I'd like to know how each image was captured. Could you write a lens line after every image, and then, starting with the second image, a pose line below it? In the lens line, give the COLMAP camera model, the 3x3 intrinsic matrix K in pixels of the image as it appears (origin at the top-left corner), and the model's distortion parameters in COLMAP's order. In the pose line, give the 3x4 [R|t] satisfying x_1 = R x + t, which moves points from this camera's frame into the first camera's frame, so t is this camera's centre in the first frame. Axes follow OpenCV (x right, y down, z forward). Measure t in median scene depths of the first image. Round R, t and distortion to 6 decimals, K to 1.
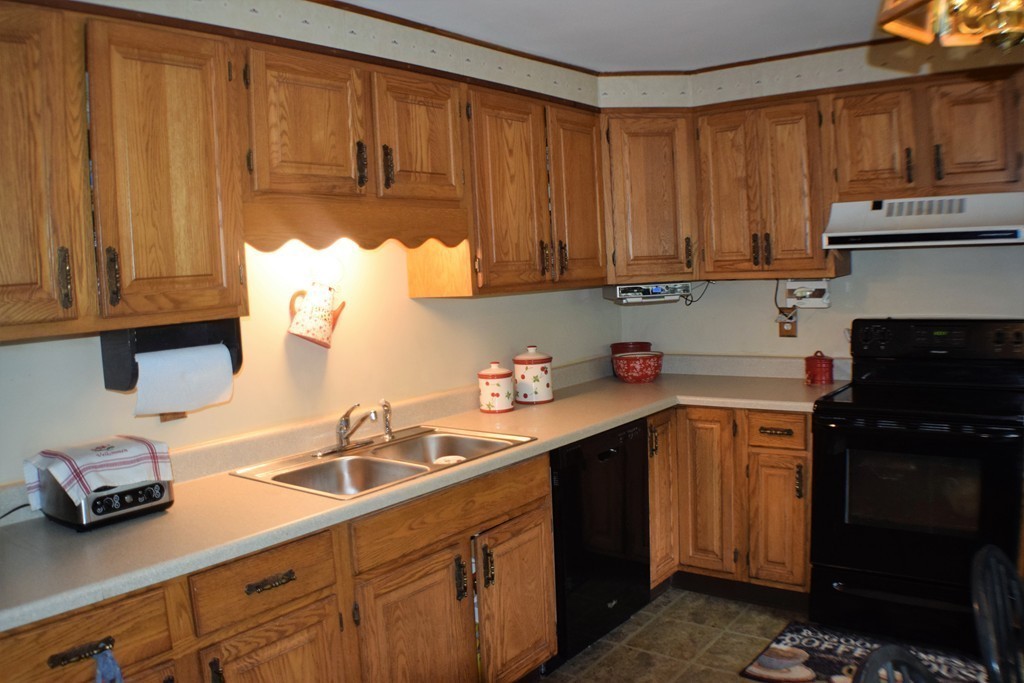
lens RADIAL K [[852.0, 0, 508.2], [0, 852.0, 334.7], [0, 0, 1]] dist [-0.181782, 0.036138]
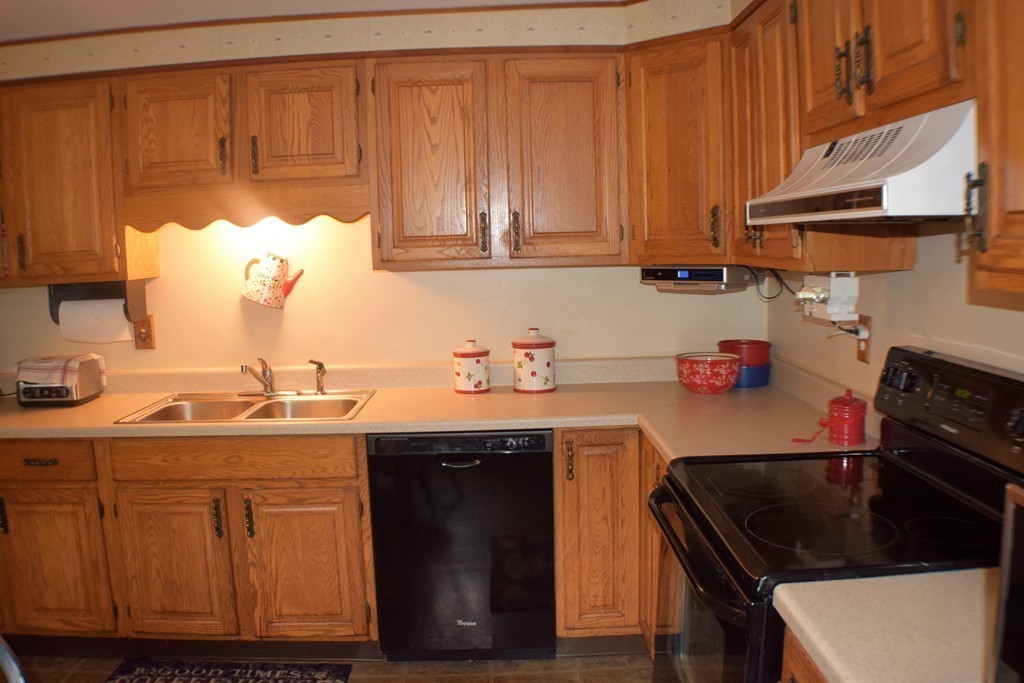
lens RADIAL K [[852.0, 0, 518.7], [0, 852.0, 336.2], [0, 0, 1]] dist [-0.181782, 0.036138]
pose [[0.604992, 0.119789, -0.787169, 1.078344], [-0.063471, 0.992728, 0.102289, -0.102678], [0.793698, -0.011922, 0.608195, 0.654766]]
